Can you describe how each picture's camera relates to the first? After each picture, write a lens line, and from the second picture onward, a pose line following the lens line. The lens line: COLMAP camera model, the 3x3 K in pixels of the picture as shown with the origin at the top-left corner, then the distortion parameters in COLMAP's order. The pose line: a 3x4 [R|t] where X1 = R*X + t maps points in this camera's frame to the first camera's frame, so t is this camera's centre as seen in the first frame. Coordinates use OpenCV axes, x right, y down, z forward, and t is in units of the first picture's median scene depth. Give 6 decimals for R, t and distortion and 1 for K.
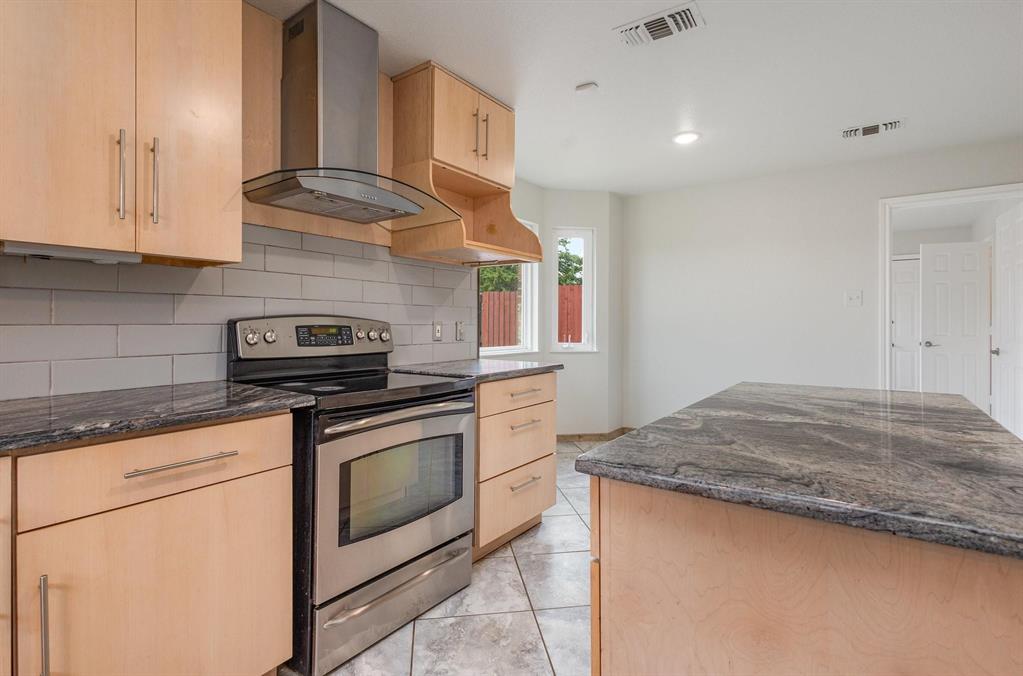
lens RADIAL K [[480.6, 0, 508.8], [0, 480.6, 327.8], [0, 0, 1]] dist [0.001739, -0.000528]
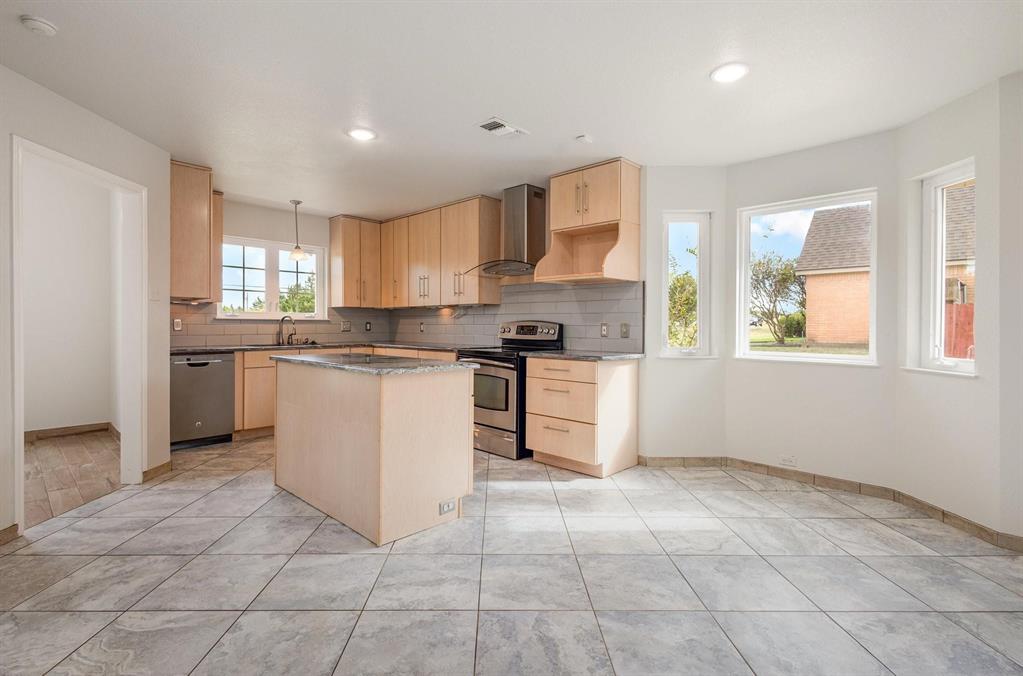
lens RADIAL K [[480.6, 0, 508.8], [0, 480.6, 327.8], [0, 0, 1]] dist [0.001739, -0.000528]
pose [[-0.126984, 0.000827, -0.991904, 1.496312], [-0.013011, 0.999912, 0.002499, 0.001480], [0.991819, 0.013223, -0.126962, 0.996251]]
